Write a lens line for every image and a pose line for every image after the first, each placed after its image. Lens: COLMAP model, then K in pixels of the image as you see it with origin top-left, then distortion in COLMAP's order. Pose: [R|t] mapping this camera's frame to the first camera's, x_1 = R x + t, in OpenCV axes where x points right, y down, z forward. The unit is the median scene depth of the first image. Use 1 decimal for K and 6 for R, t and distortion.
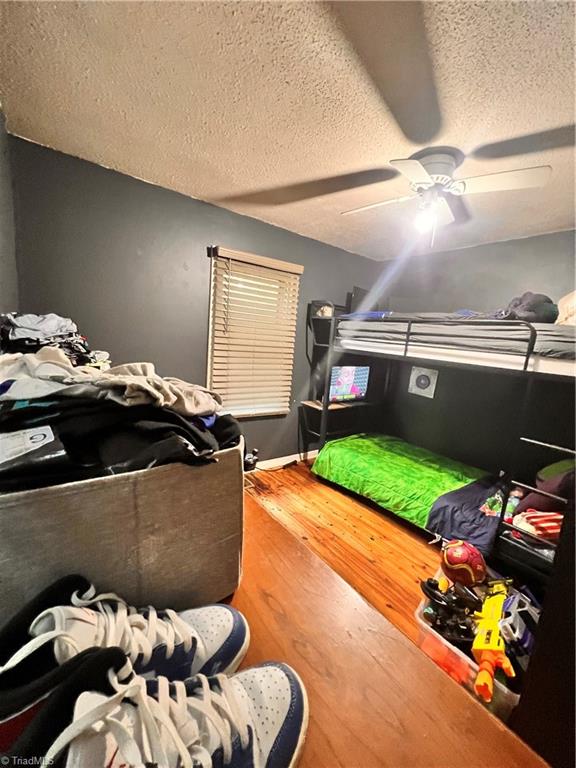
lens RADIAL K [[304.3, 0, 287.0], [0, 304.3, 384.8], [0, 0, 1]] dist [0.000654, -0.000106]
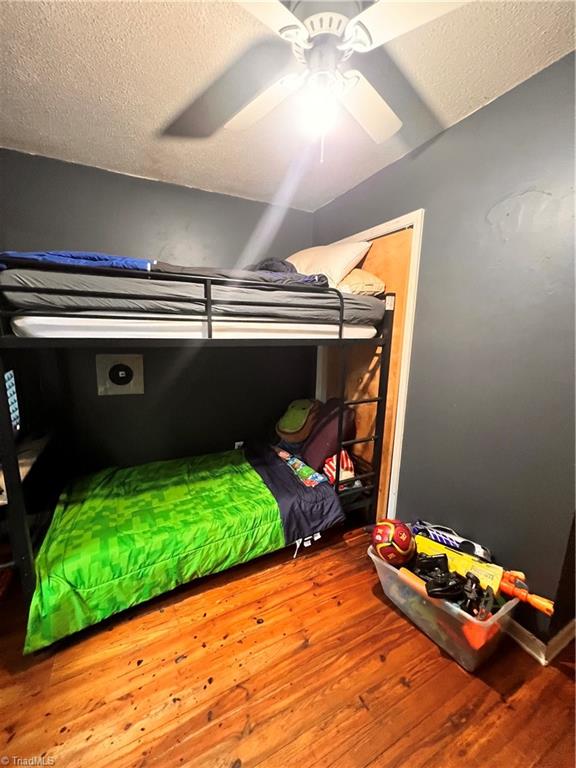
lens RADIAL K [[304.3, 0, 287.0], [0, 304.3, 386.2], [0, 0, 1]] dist [0.000654, -0.000106]
pose [[0.179388, -0.266532, 0.946985, -0.169556], [0.161879, 0.957476, 0.238820, -0.109959], [-0.970369, 0.110455, 0.214906, 0.637860]]
